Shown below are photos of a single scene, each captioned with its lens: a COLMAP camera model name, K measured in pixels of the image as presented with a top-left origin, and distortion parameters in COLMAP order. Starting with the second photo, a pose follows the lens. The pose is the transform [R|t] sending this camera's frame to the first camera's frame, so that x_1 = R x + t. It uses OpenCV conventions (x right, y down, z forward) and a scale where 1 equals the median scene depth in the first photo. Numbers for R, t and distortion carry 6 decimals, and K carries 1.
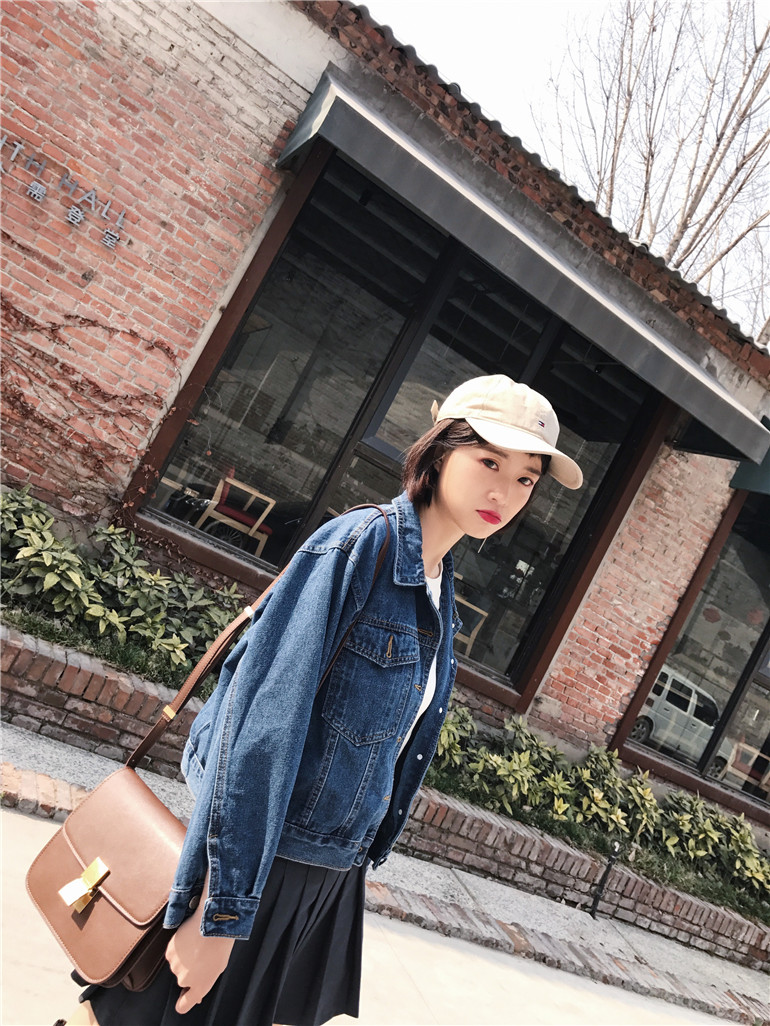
lens RADIAL K [[826.5, 0, 394.4], [0, 826.5, 507.6], [0, 0, 1]] dist [0.015266, -0.011849]
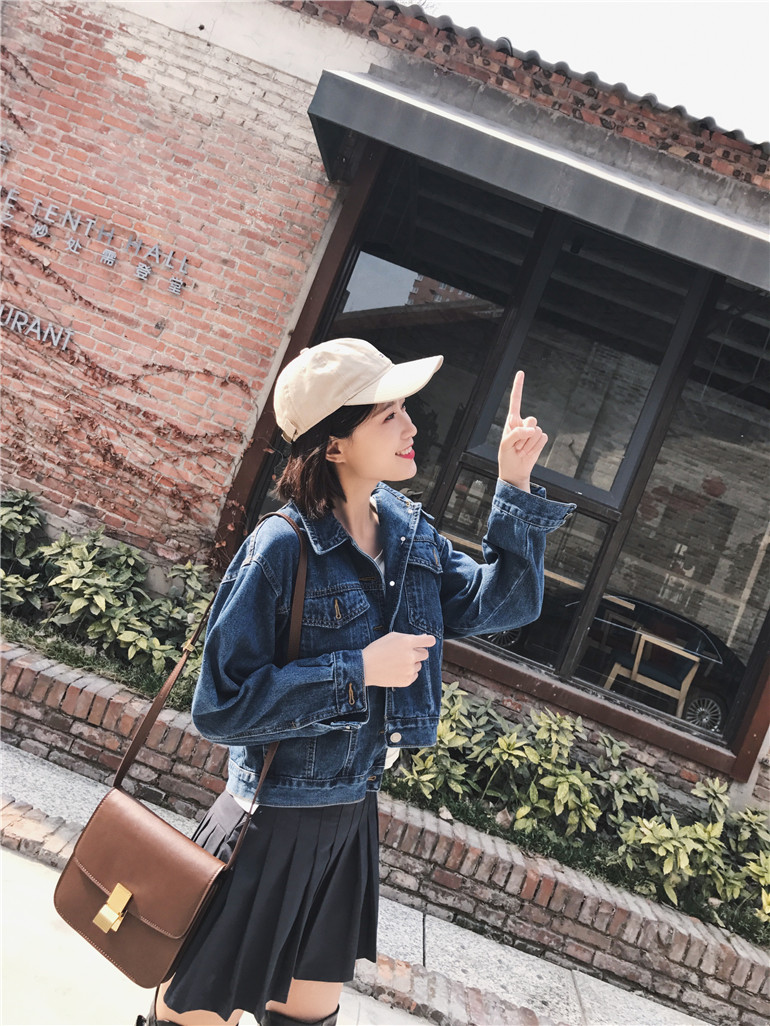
lens RADIAL K [[826.5, 0, 380.4], [0, 826.5, 503.8], [0, 0, 1]] dist [0.015266, -0.011849]
pose [[0.903646, -0.141064, -0.404381, 0.234593], [0.080131, 0.983214, -0.163921, 0.116271], [0.420717, 0.115723, 0.899781, 0.184892]]
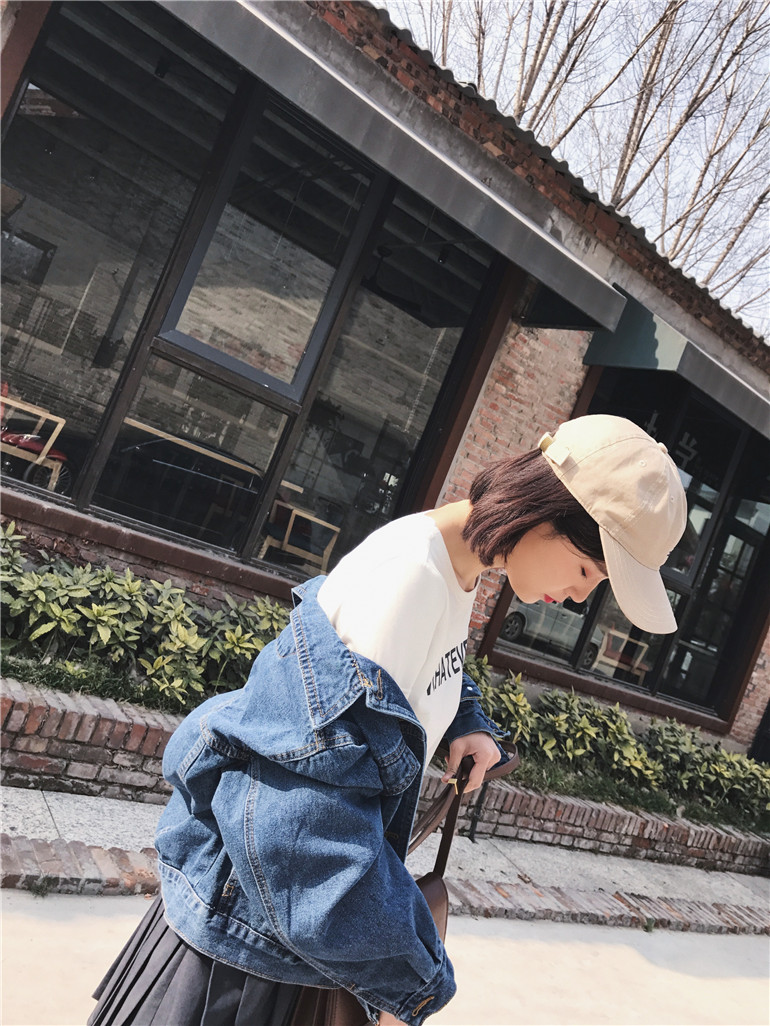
lens RADIAL K [[826.5, 0, 384.1], [0, 826.5, 505.5], [0, 0, 1]] dist [0.015266, -0.011849]
pose [[0.985097, -0.101549, 0.138826, 0.052011], [0.088012, 0.991046, 0.100404, 0.024268], [-0.147779, -0.086689, 0.985214, 0.137239]]
